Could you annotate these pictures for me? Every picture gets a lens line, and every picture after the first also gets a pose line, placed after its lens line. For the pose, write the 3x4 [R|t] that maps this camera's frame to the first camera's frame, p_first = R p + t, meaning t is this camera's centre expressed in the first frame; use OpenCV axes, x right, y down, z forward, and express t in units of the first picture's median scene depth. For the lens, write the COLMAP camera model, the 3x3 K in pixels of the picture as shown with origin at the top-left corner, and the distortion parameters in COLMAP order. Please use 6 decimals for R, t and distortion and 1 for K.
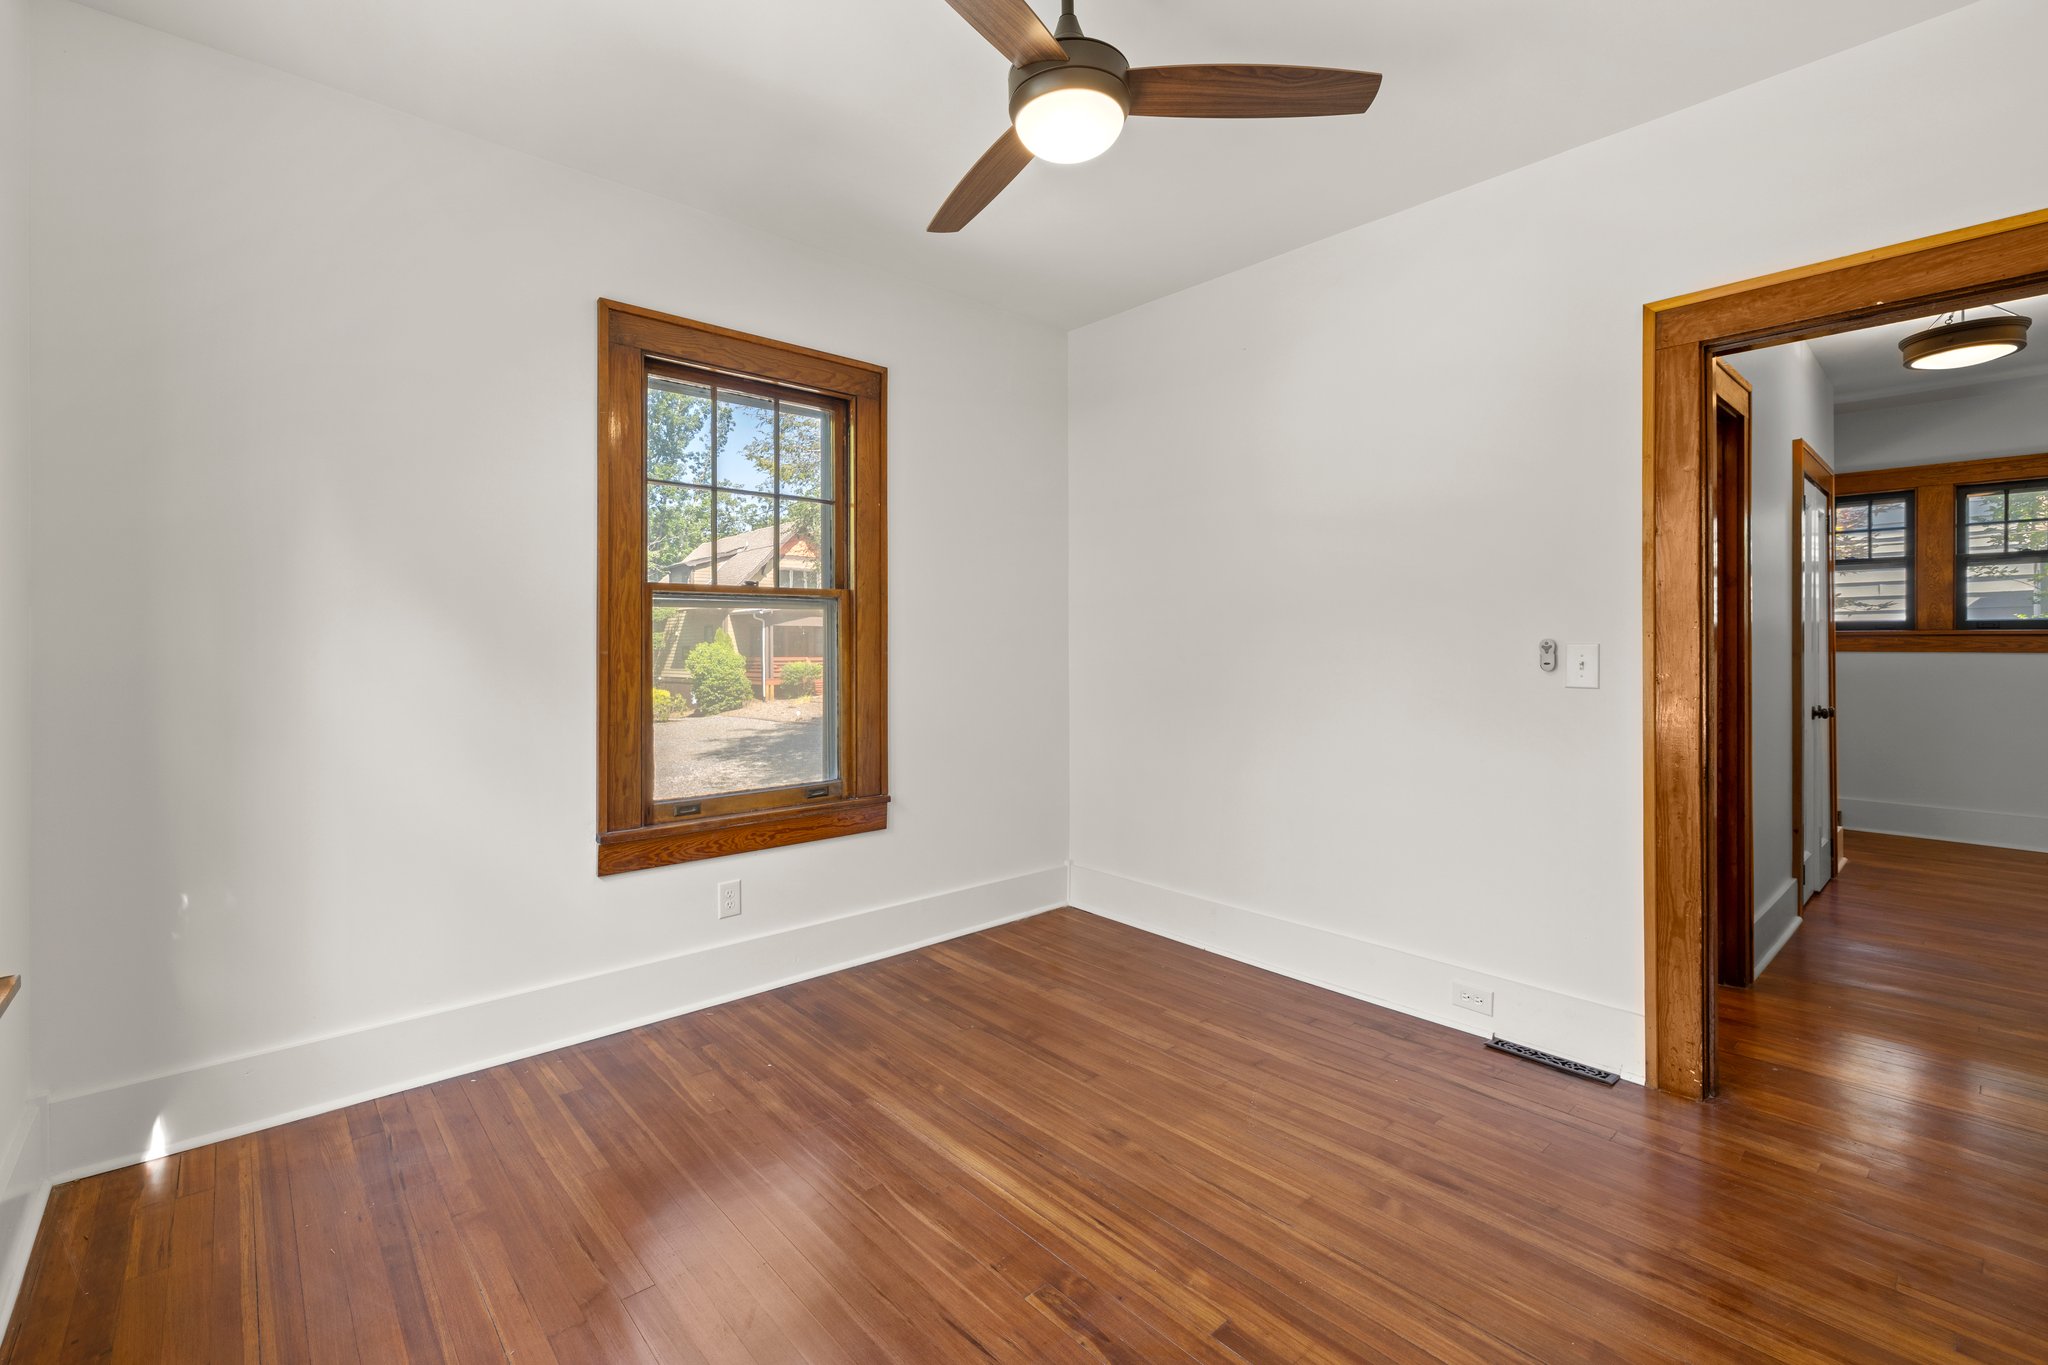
lens RADIAL K [[887.7, 0, 1024.5], [0, 887.7, 664.1], [0, 0, 1]] dist [-0.001281, 0.000064]
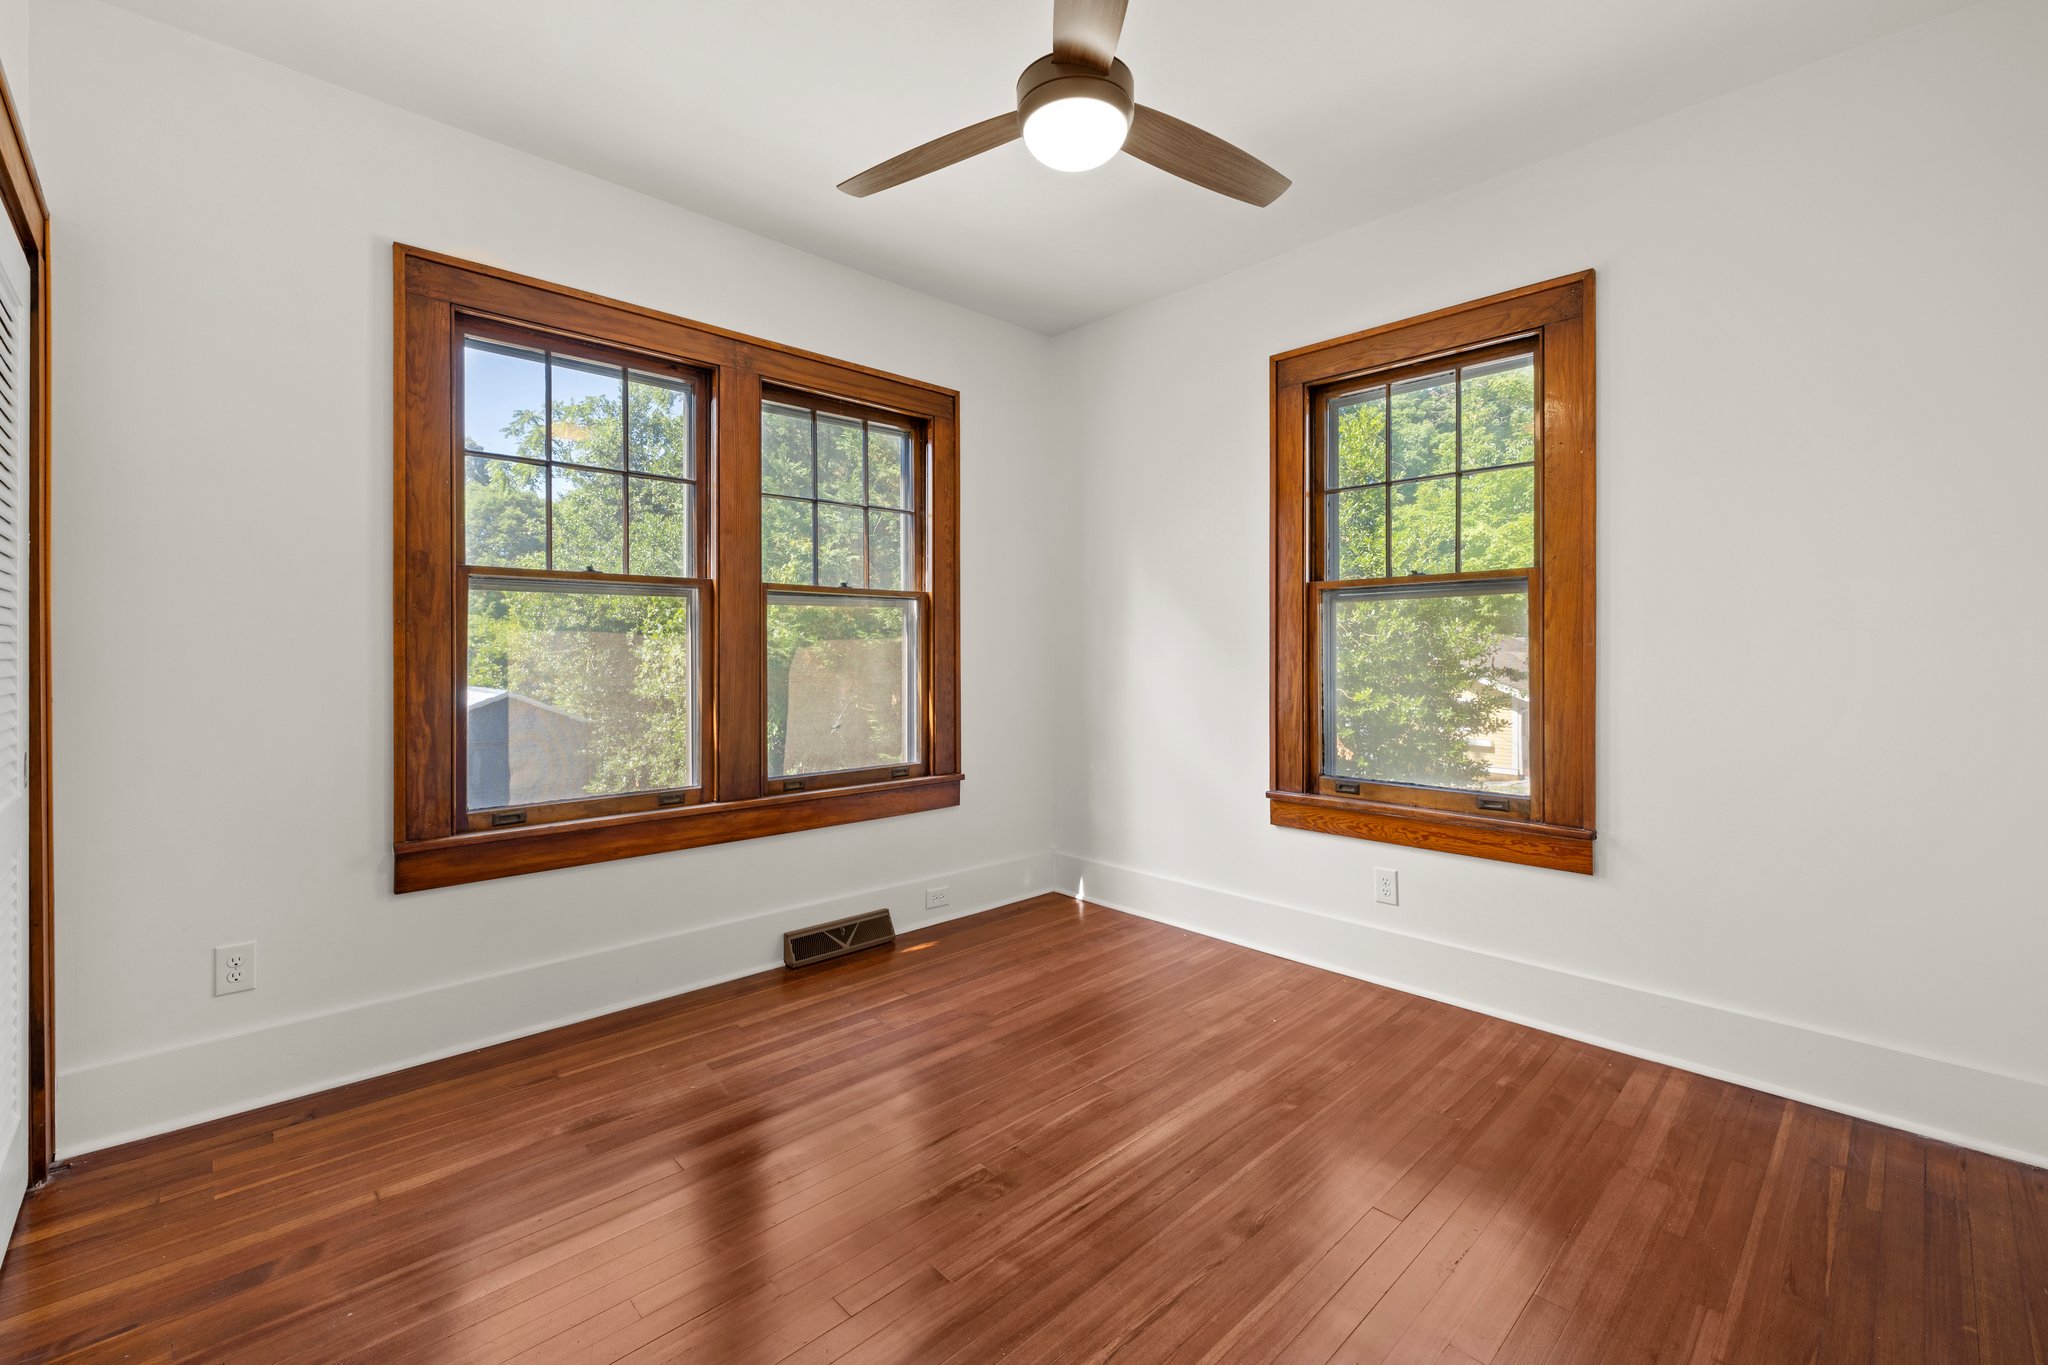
lens RADIAL K [[887.7, 0, 1024.5], [0, 887.7, 664.1], [0, 0, 1]] dist [-0.001281, 0.000064]
pose [[0.021119, 0.020960, -0.999557, 0.729289], [-0.016390, 0.999653, 0.020616, -0.003688], [0.999643, 0.015947, 0.021455, 0.611796]]
